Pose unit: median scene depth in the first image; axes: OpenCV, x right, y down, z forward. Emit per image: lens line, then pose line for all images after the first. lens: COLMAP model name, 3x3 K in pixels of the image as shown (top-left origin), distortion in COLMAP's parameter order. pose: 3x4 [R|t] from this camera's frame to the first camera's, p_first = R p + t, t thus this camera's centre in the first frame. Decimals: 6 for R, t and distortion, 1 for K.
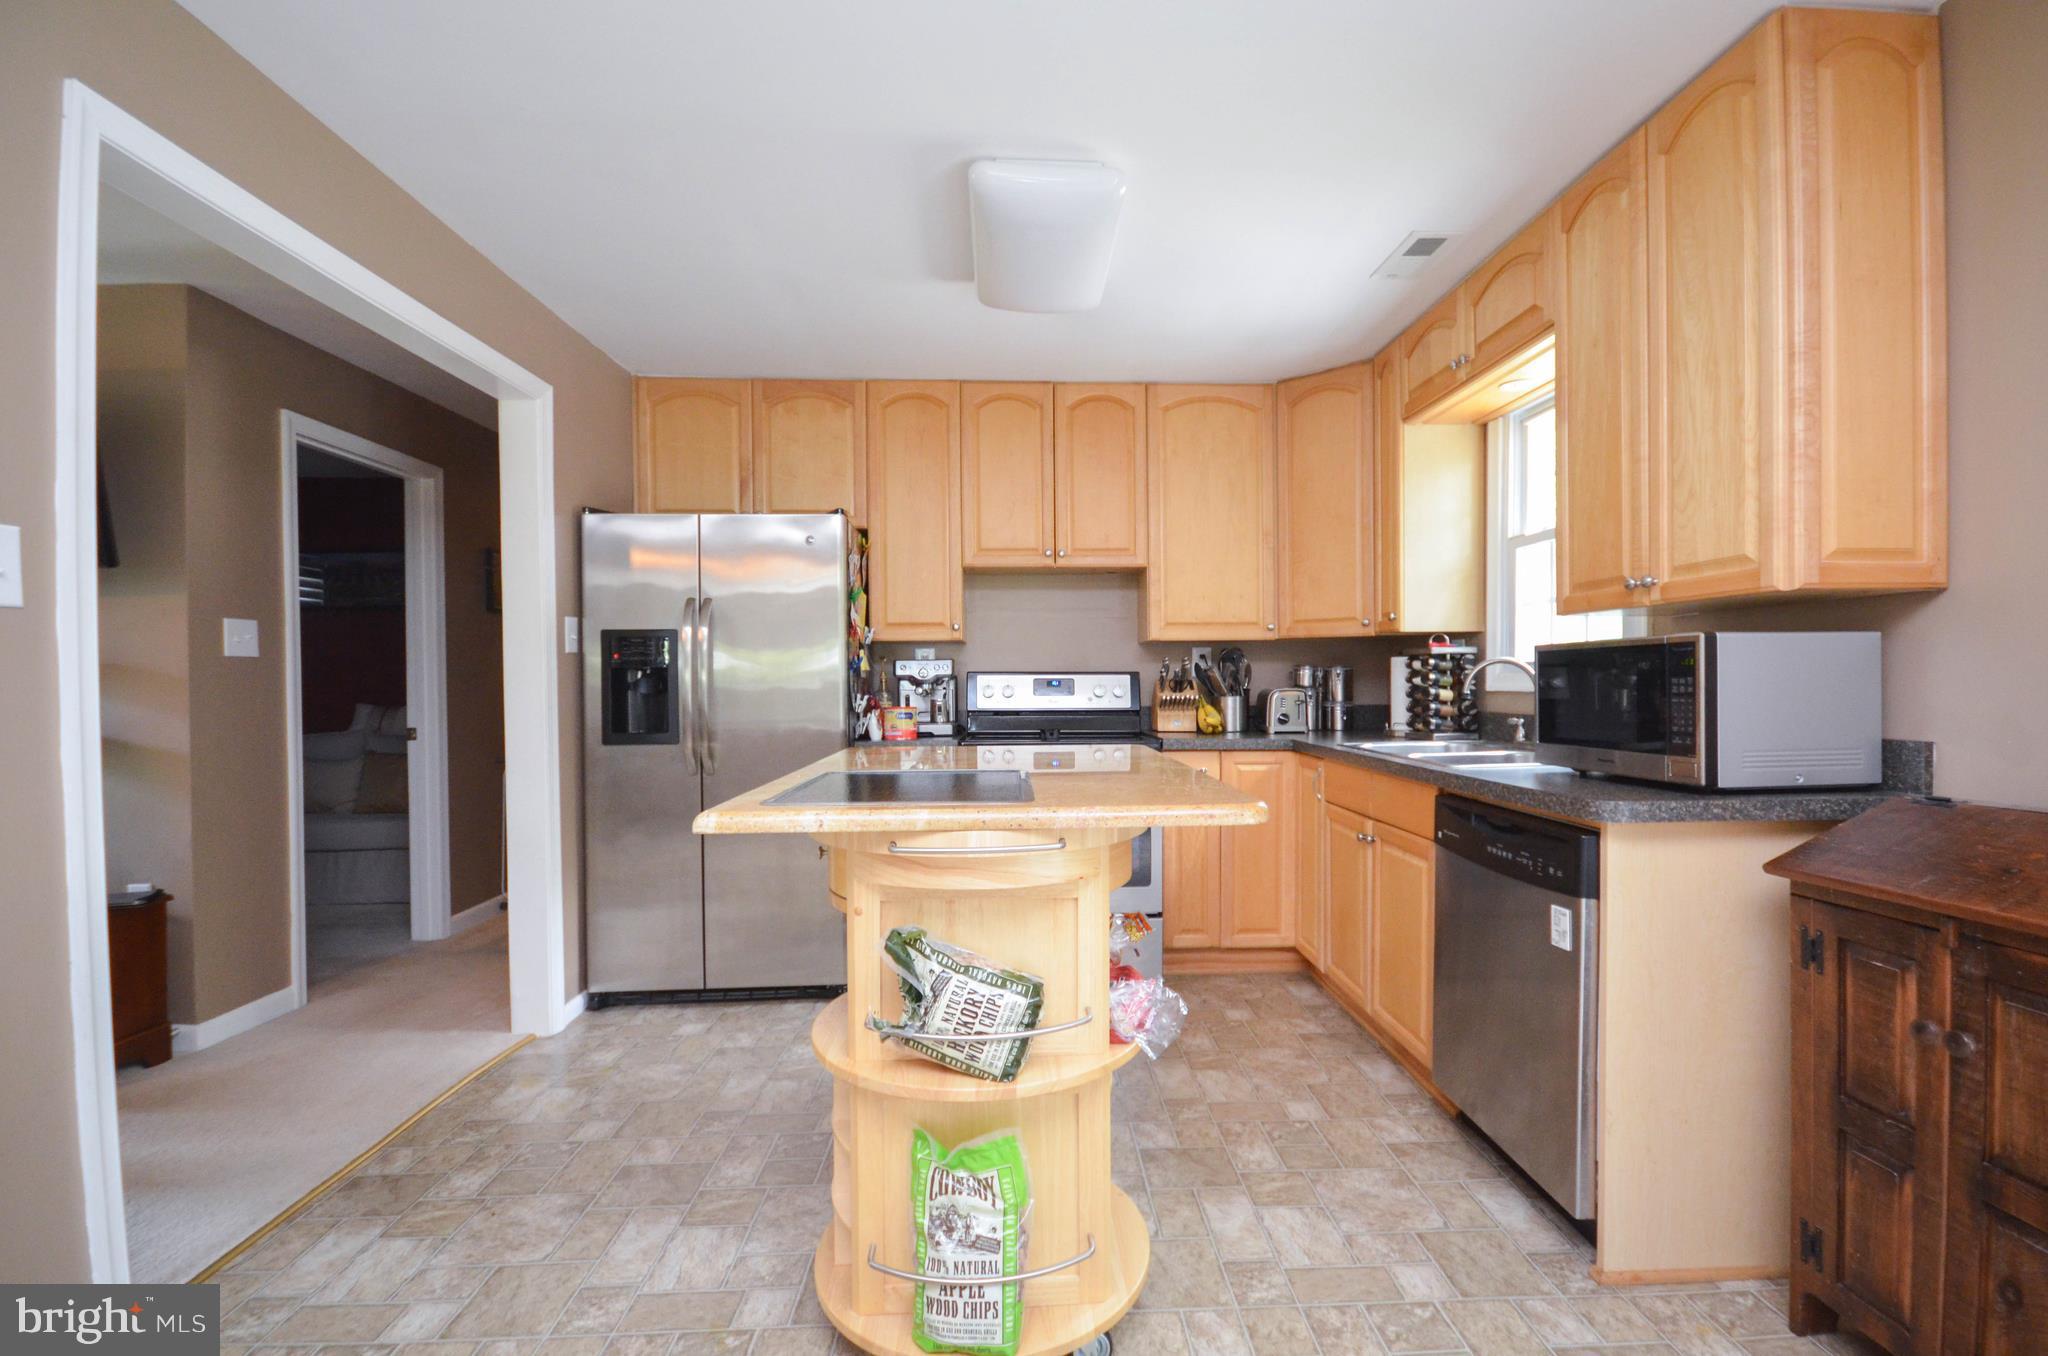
lens RADIAL K [[944.8, 0, 1032.7], [0, 944.8, 686.8], [0, 0, 1]] dist [0.018473, -0.017423]
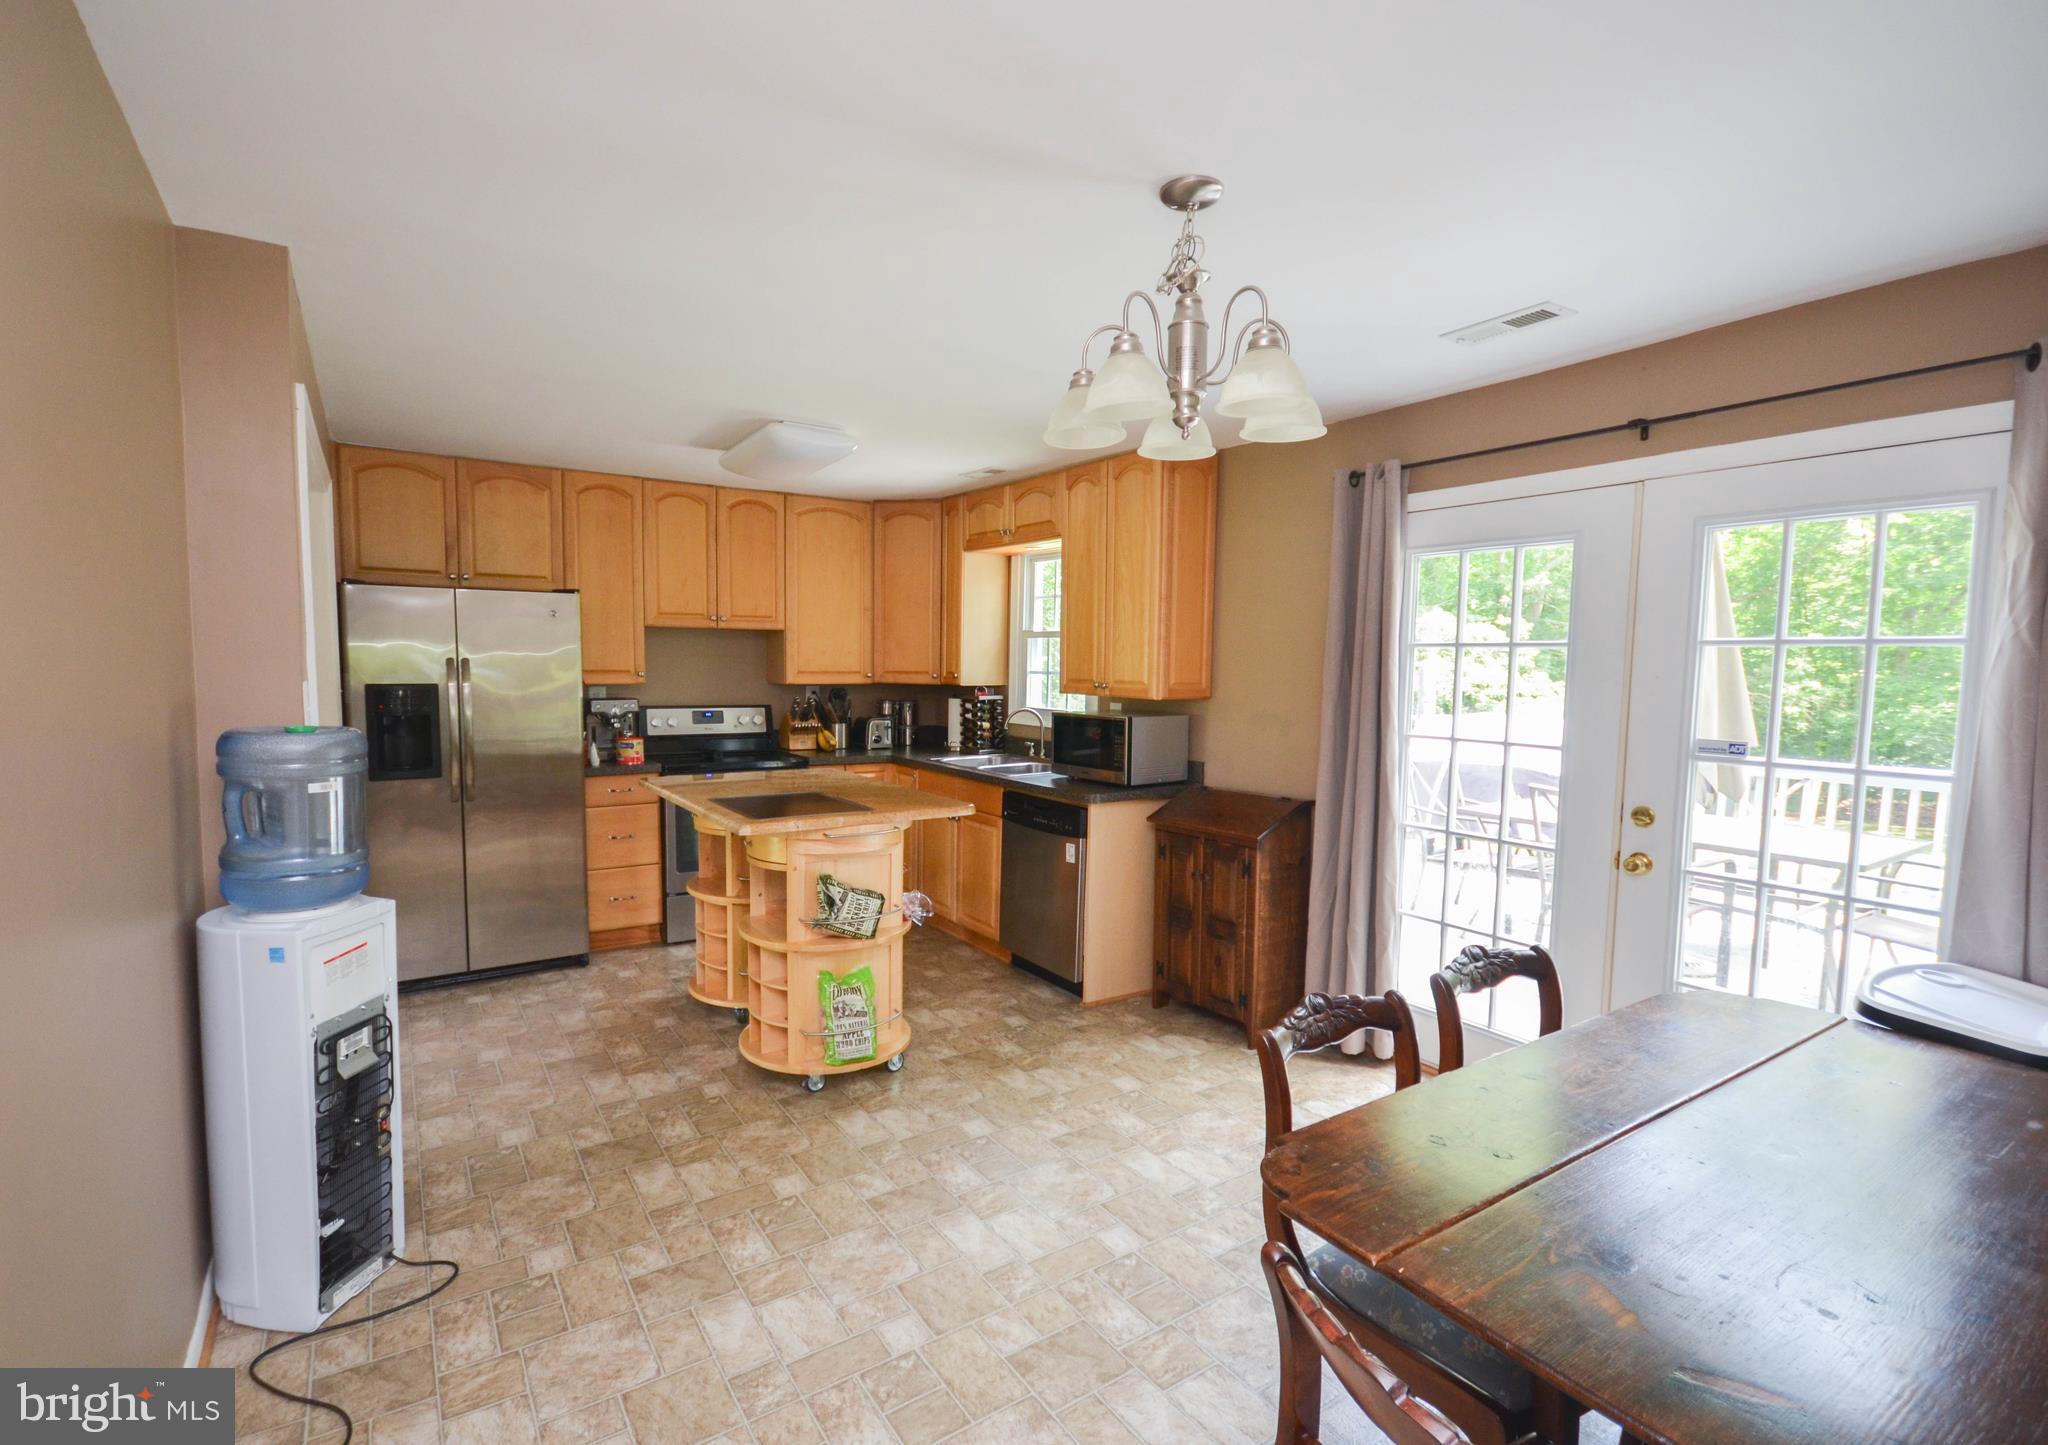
lens RADIAL K [[974.6, 0, 1027.5], [0, 974.6, 740.1], [0, 0, 1]] dist [-0.000546, 0.000008]
pose [[0.854617, -0.022657, 0.518764, -0.370543], [-0.014623, 0.997601, 0.067660, -0.082878], [-0.519053, -0.065409, 0.852236, -0.452253]]
